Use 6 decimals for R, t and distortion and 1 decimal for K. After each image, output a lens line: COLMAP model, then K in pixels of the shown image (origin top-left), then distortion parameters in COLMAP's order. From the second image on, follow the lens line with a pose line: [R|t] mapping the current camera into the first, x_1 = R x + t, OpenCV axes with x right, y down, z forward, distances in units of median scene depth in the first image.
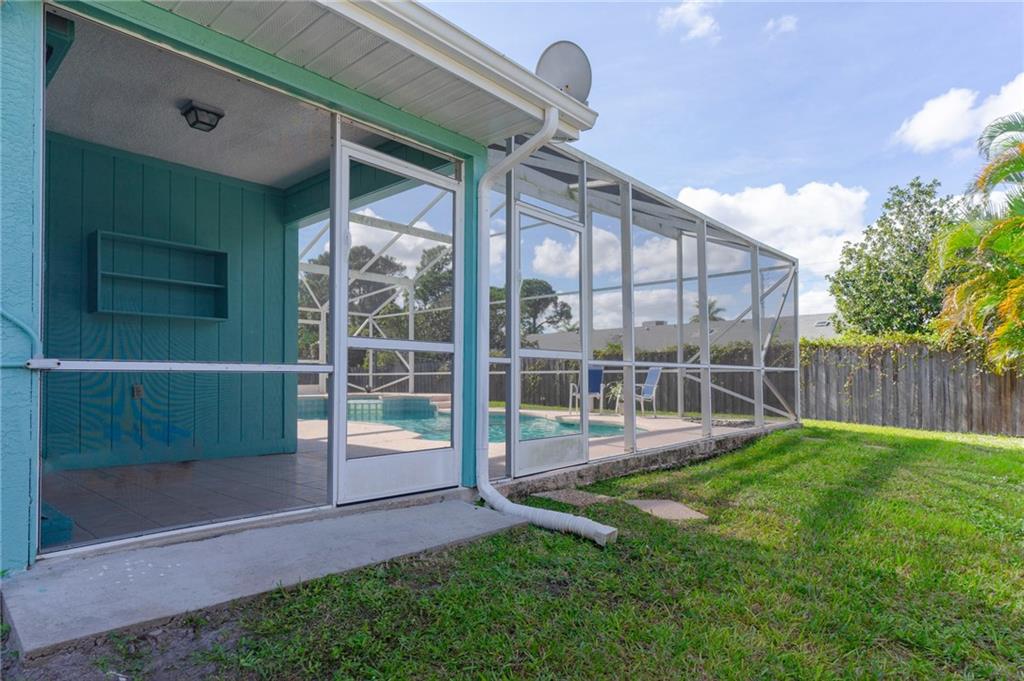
lens RADIAL K [[584.8, 0, 514.5], [0, 584.8, 377.5], [0, 0, 1]] dist [0.000259, 0.000048]
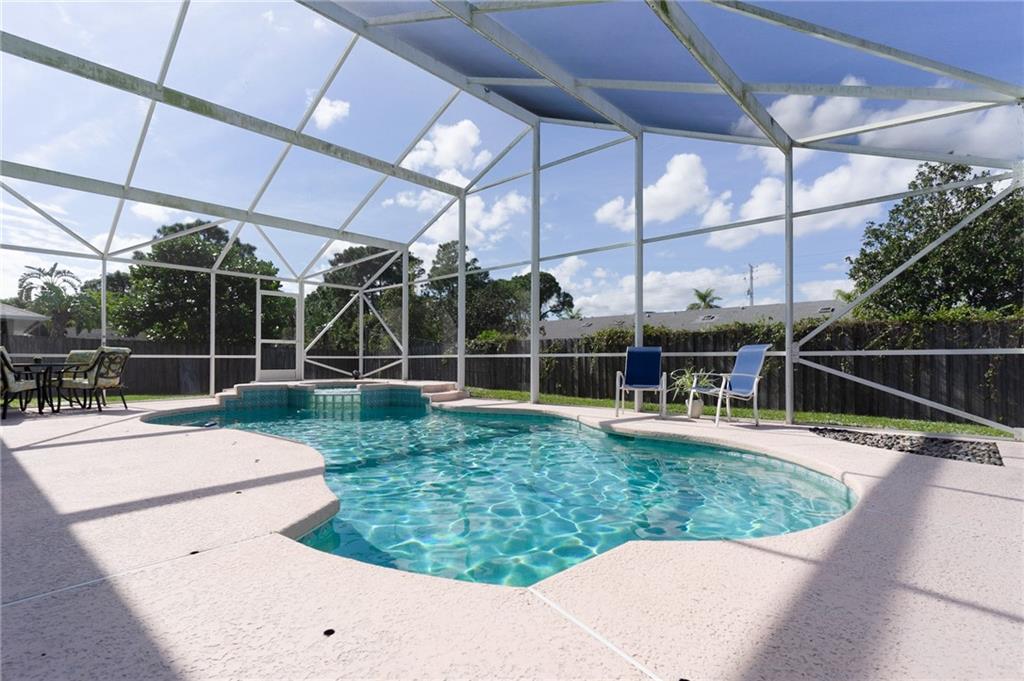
lens RADIAL K [[494.9, 0, 512.0], [0, 494.9, 340.5], [0, 0, 1]] dist [0.036435, 0.000021]
pose [[0.999877, 0.003315, -0.015329, -0.014456], [-0.003943, 0.999146, -0.041122, -0.001038], [0.015180, 0.041177, 0.999037, 0.334432]]
